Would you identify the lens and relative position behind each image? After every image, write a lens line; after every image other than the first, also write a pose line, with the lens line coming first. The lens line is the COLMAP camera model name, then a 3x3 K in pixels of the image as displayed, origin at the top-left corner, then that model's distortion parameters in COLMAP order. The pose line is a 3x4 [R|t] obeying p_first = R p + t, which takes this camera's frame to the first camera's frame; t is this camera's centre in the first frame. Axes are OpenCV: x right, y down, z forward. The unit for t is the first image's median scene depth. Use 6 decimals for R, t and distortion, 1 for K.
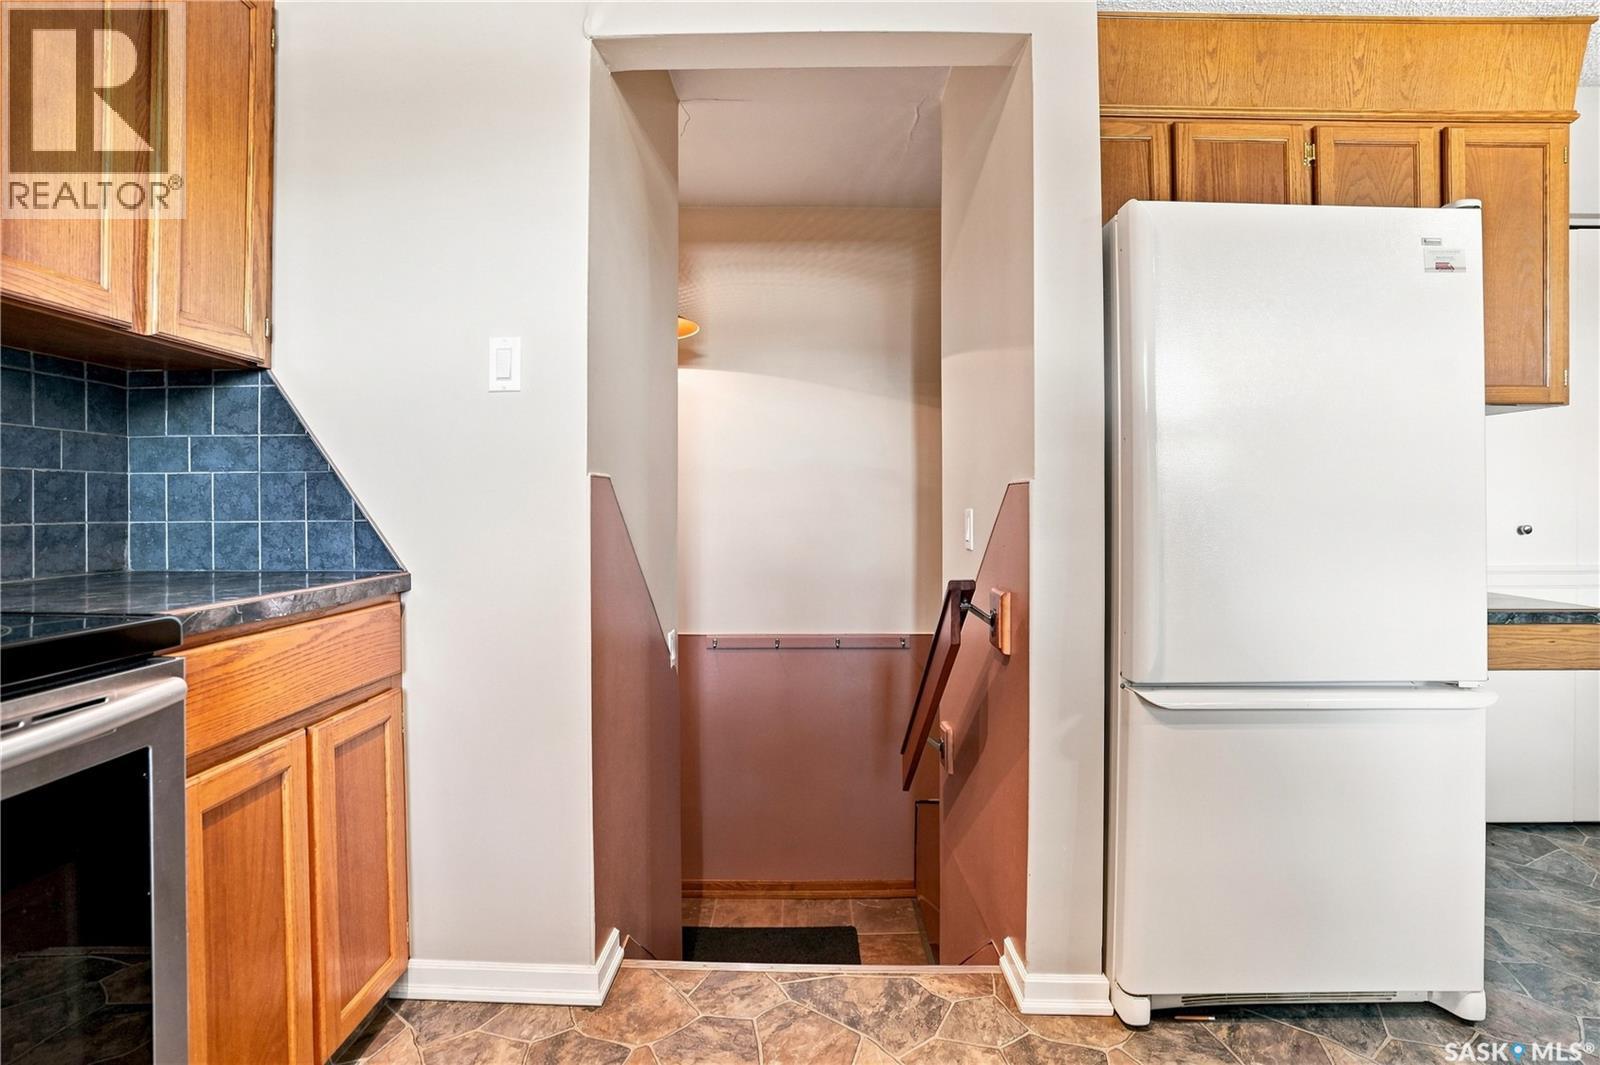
lens RADIAL K [[757.6, 0, 801.8], [0, 757.6, 505.8], [0, 0, 1]] dist [-0.061526, 0.020730]
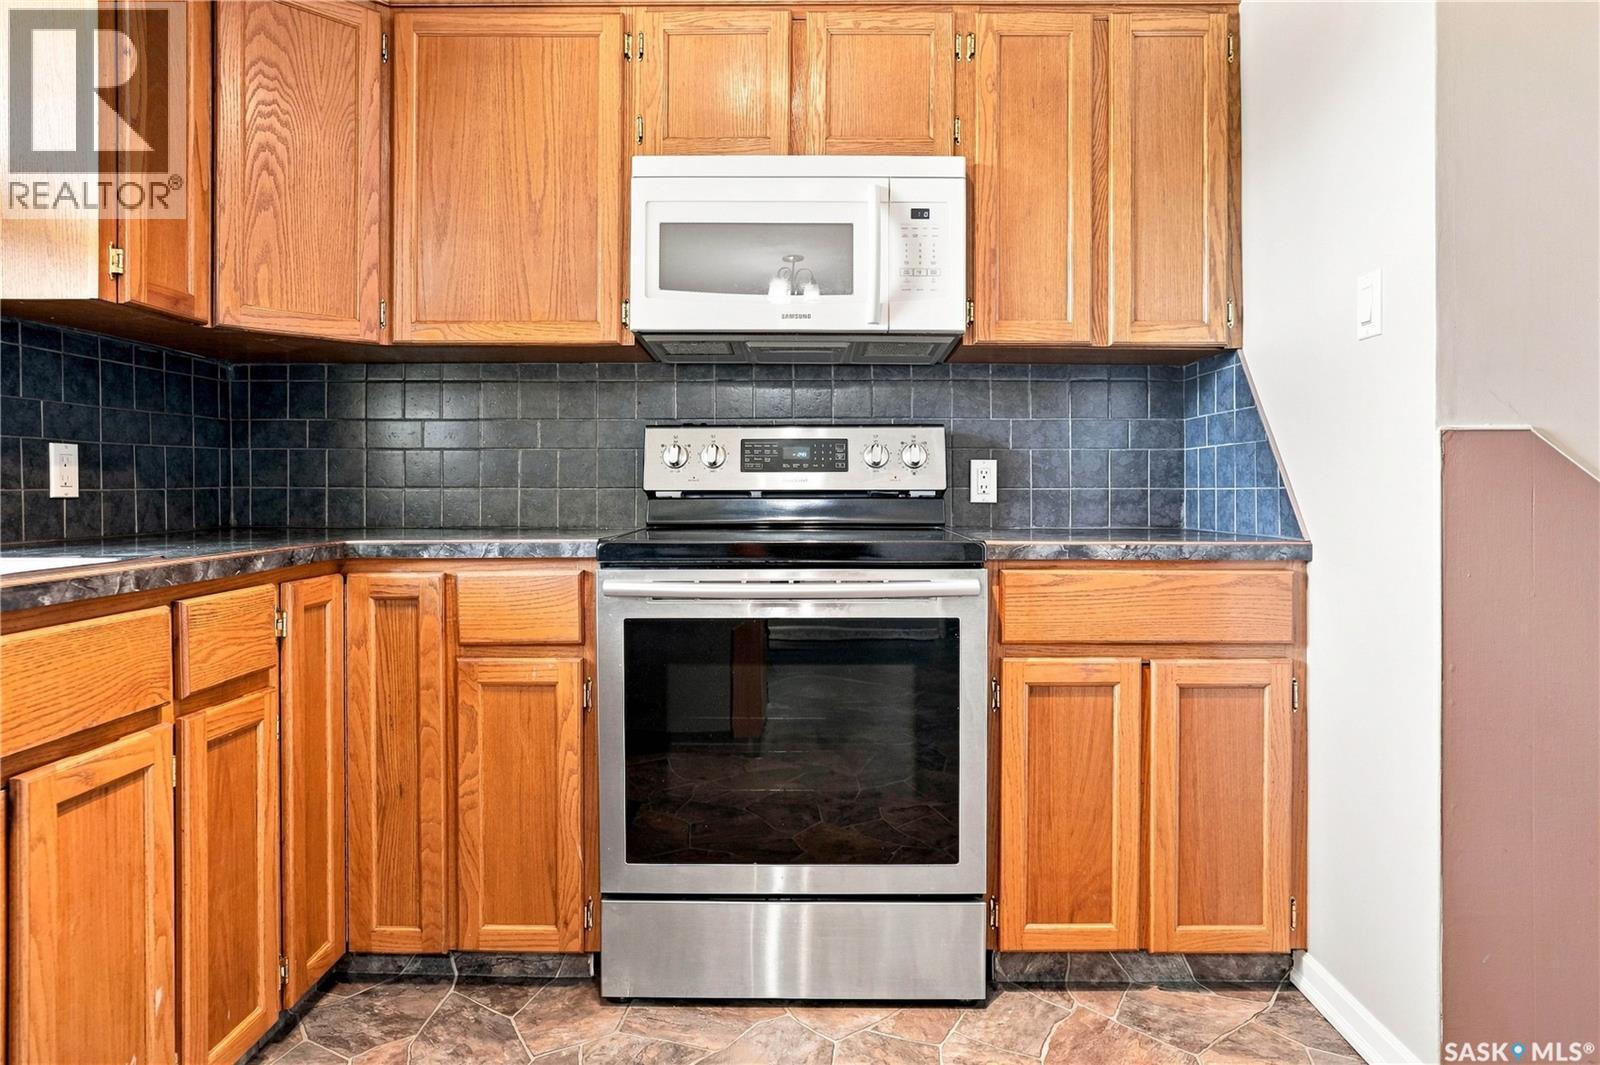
lens RADIAL K [[936.6, 0, 795.1], [0, 936.6, 489.3], [0, 0, 1]] dist [-0.030420, 0.014654]
pose [[-0.001704, 0.001966, -0.999997, 0.749953], [0.001372, 0.999997, 0.001964, 0.021861], [0.999998, -0.001369, -0.001707, 0.393745]]
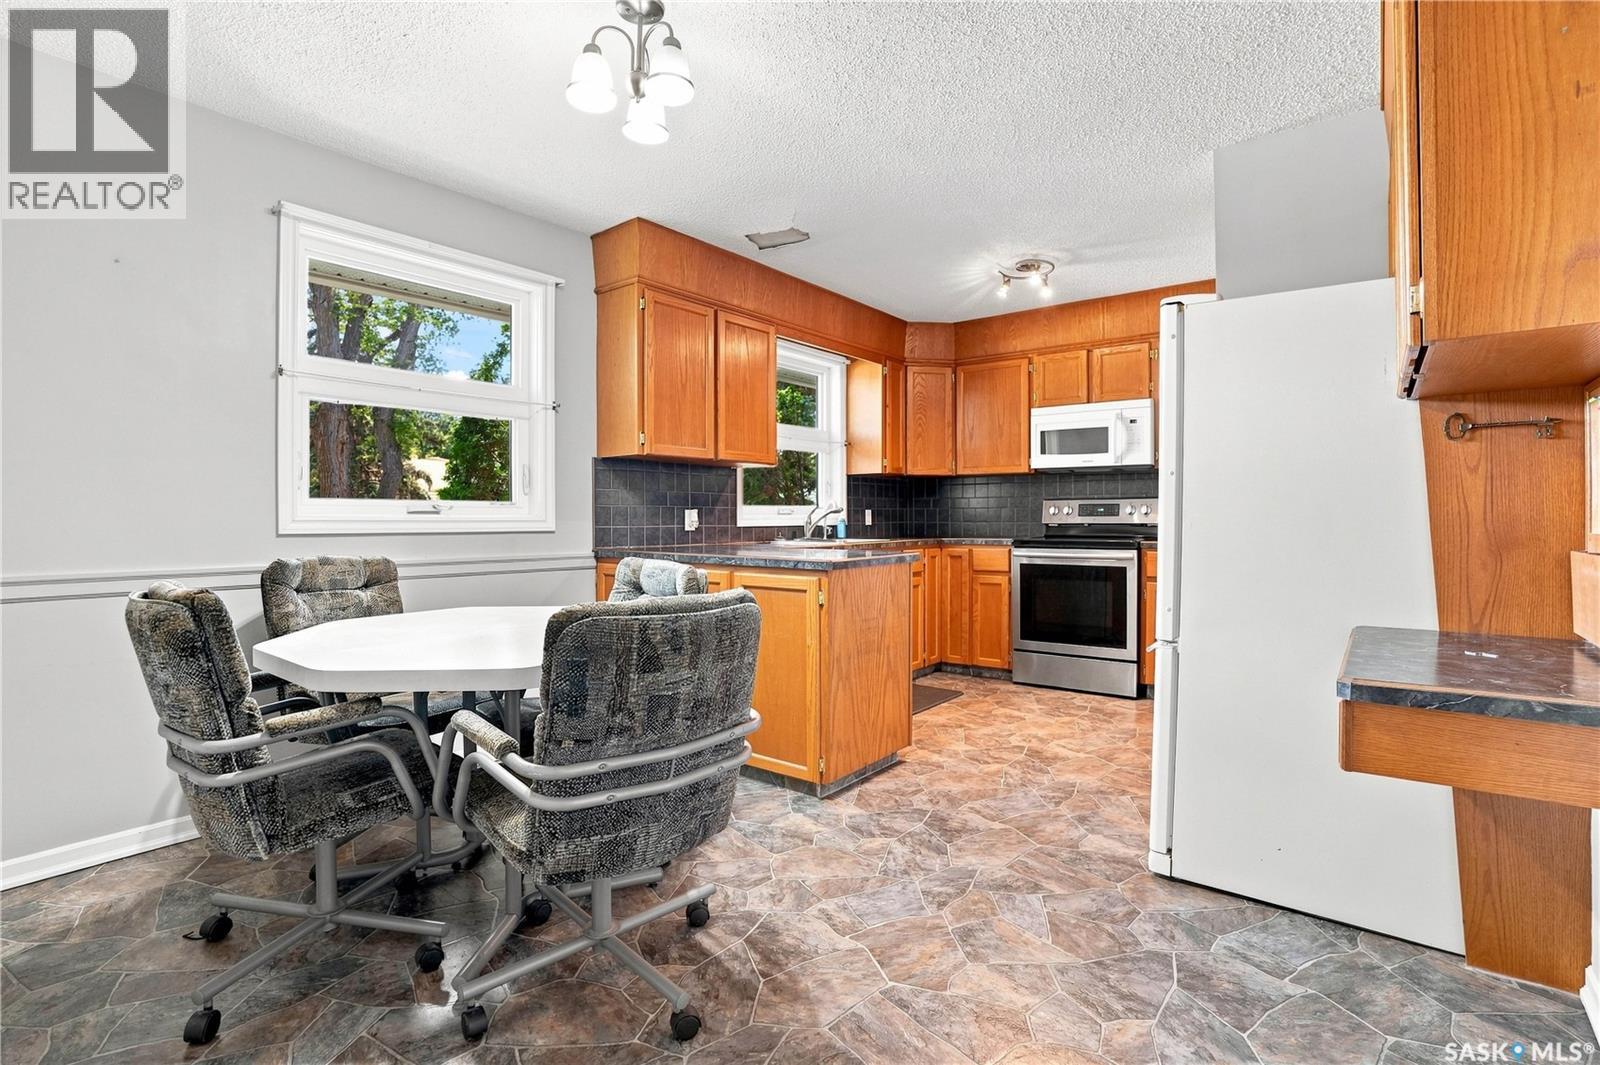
lens RADIAL K [[757.6, 0, 813.0], [0, 757.6, 521.6], [0, 0, 1]] dist [-0.061526, 0.020730]
pose [[-0.598654, 0.004834, -0.800993, 2.724322], [0.003181, 0.999988, 0.003657, 0.001023], [0.801001, -0.000358, -0.598662, 1.441150]]
